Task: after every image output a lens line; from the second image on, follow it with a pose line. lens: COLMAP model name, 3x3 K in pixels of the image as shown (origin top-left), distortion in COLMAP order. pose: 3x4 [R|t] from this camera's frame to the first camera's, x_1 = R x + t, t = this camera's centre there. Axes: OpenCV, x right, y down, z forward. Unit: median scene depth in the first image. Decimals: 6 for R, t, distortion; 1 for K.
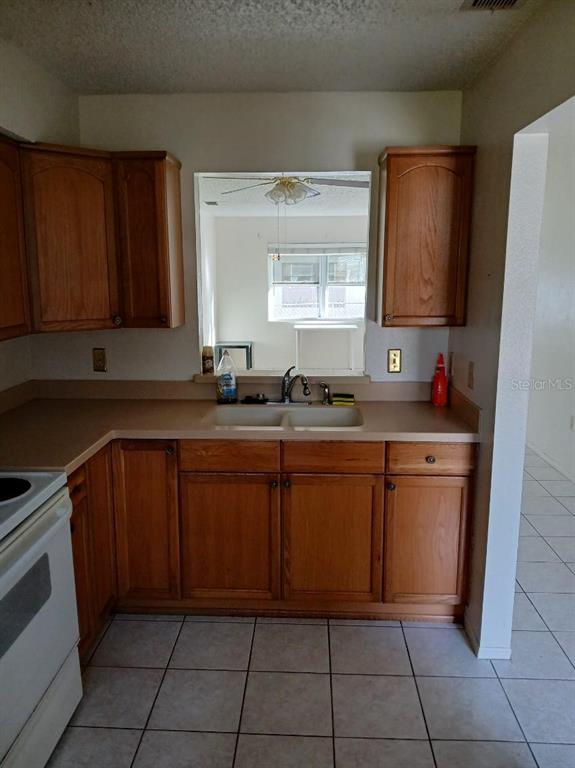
lens RADIAL K [[596.8, 0, 287.5], [0, 596.8, 384.0], [0, 0, 1]] dist [0.061656, -0.130550]
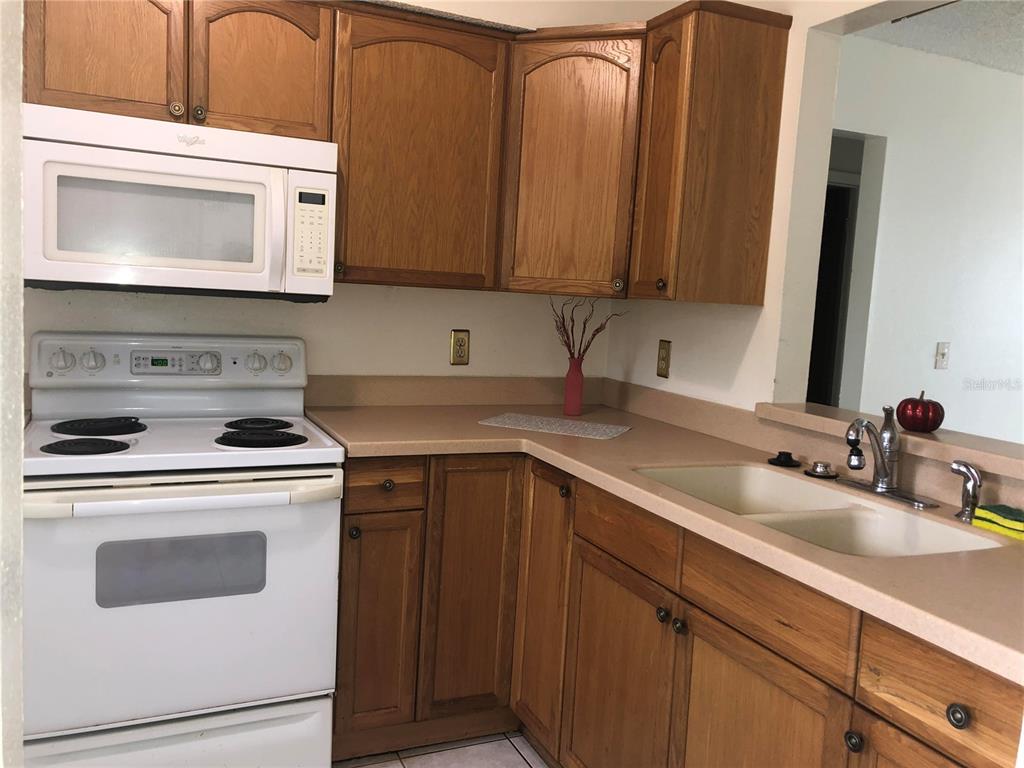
lens RADIAL K [[824.6, 0, 512.0], [0, 824.6, 384.0], [0, 0, 1]] dist [0.061017, -0.159287]
pose [[0.441281, 0.124753, -0.888655, 0.487295], [-0.223793, 0.974299, 0.025647, -0.001296], [0.869016, 0.187557, 0.457858, 0.557987]]
